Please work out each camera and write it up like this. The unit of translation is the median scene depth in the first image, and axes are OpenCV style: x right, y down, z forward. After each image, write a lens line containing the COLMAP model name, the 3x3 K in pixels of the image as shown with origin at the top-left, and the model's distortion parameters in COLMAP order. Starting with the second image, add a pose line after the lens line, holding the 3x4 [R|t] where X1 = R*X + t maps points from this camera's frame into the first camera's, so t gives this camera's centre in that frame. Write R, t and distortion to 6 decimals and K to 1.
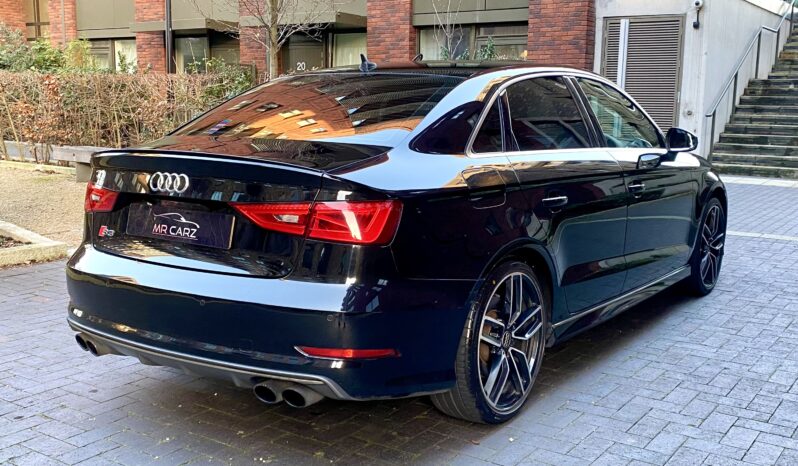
lens RADIAL K [[844.6, 0, 397.7], [0, 844.6, 281.2], [0, 0, 1]] dist [0.042954, 0.000607]
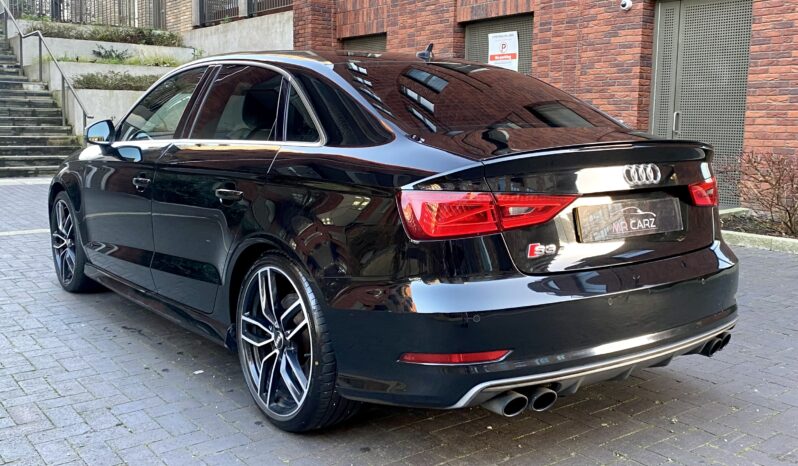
lens RADIAL K [[803.0, 0, 399.0], [0, 803.0, 233.0], [0, 0, 1]] dist [0.011267, -0.000131]
pose [[0.290582, -0.141119, 0.946386, -1.138967], [0.187725, 0.978251, 0.088231, -0.171610], [-0.938254, 0.152022, 0.310754, 0.927077]]
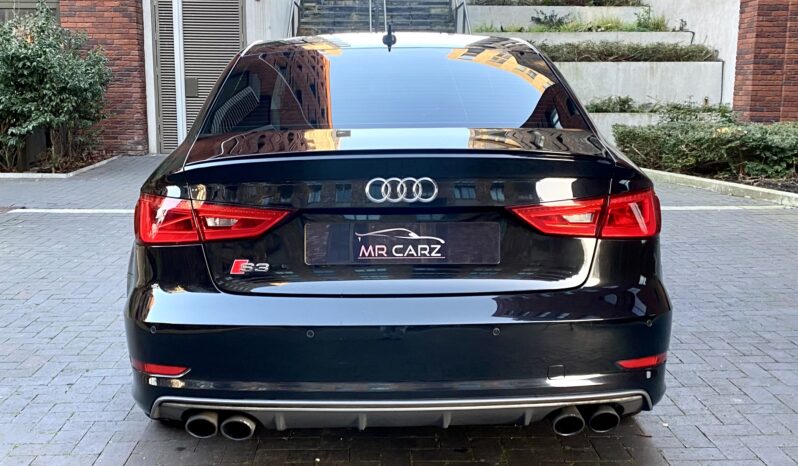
lens RADIAL K [[947.9, 0, 400.4], [0, 947.9, 278.4], [0, 0, 1]] dist [0.010811, -0.004191]
pose [[0.806586, -0.130686, 0.576489, -0.735987], [0.129969, 0.990597, 0.042718, -0.068729], [-0.576651, 0.040470, 0.815988, 0.276600]]
